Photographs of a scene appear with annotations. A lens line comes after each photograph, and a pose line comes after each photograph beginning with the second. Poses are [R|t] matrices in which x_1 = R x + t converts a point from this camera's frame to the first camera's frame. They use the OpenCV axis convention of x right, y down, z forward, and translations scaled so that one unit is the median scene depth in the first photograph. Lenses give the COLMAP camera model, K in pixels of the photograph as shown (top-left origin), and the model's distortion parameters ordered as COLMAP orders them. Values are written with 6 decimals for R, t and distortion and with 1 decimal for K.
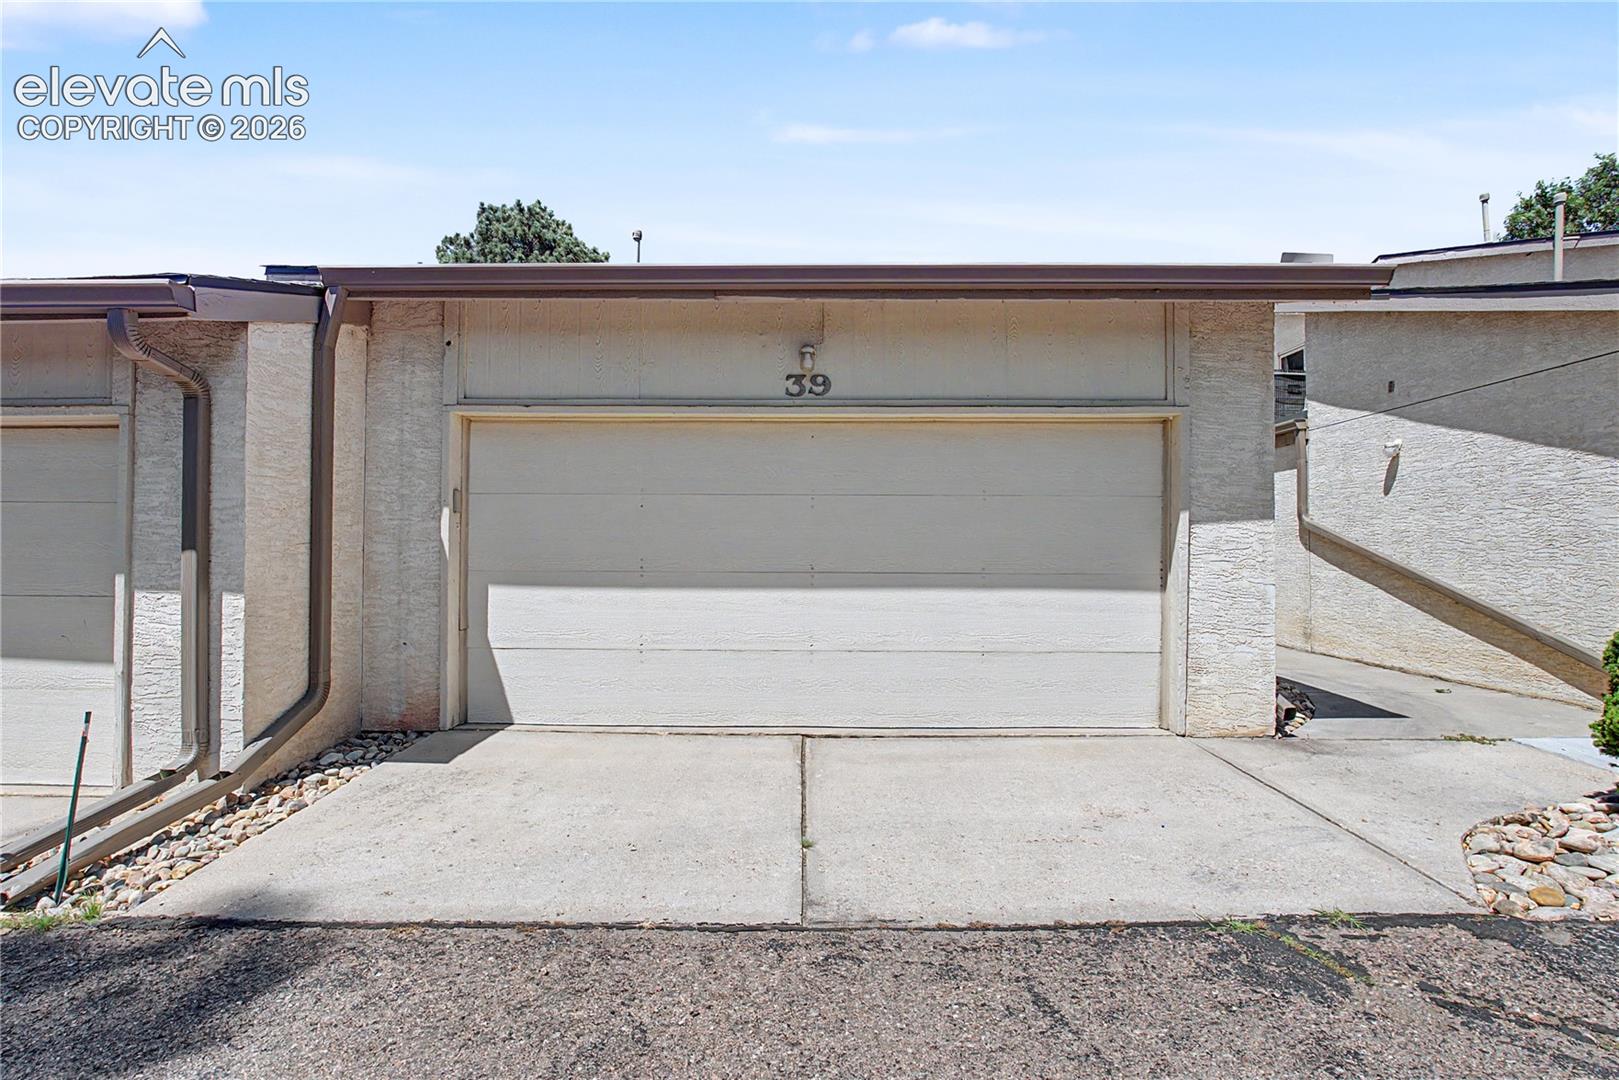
lens RADIAL K [[724.6, 0, 809.5], [0, 724.6, 540.0], [0, 0, 1]] dist [-0.019509, 0.000339]
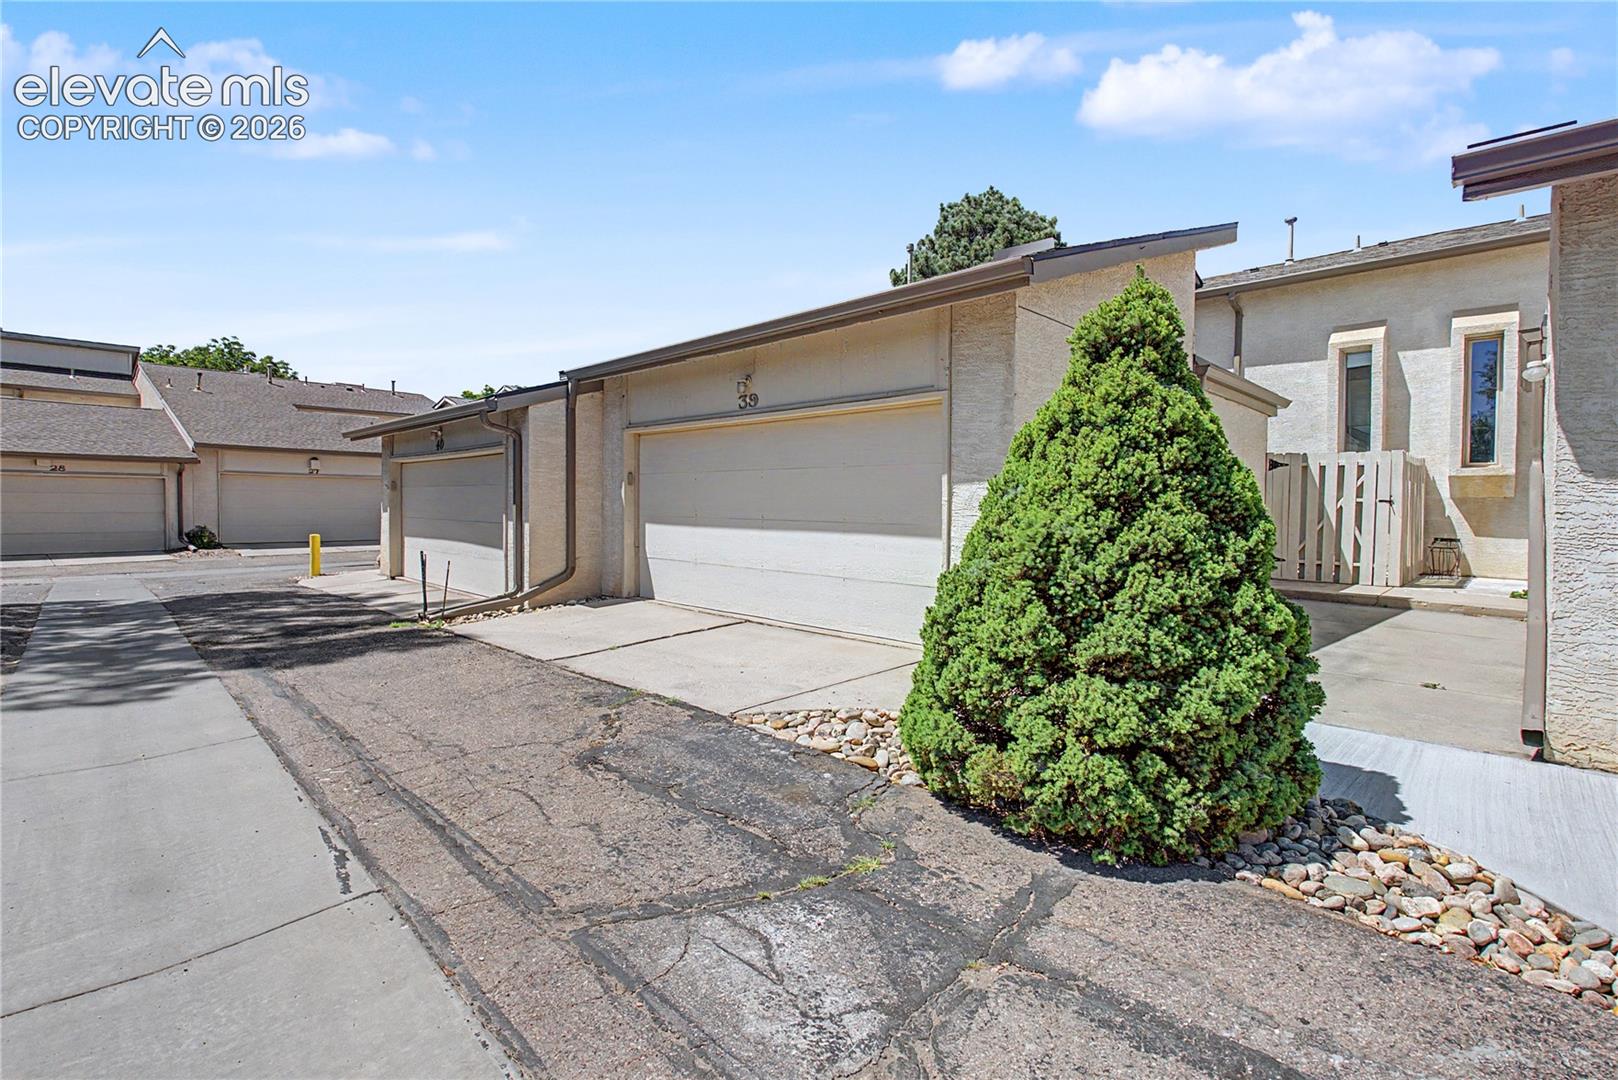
lens RADIAL K [[729.9, 0, 808.5], [0, 729.9, 521.9], [0, 0, 1]] dist [-0.031064, 0.005767]
pose [[0.726722, 0.018599, -0.686680, 1.193696], [0.008667, 0.999306, 0.036239, -0.006749], [0.686877, -0.032287, 0.726056, -0.075280]]
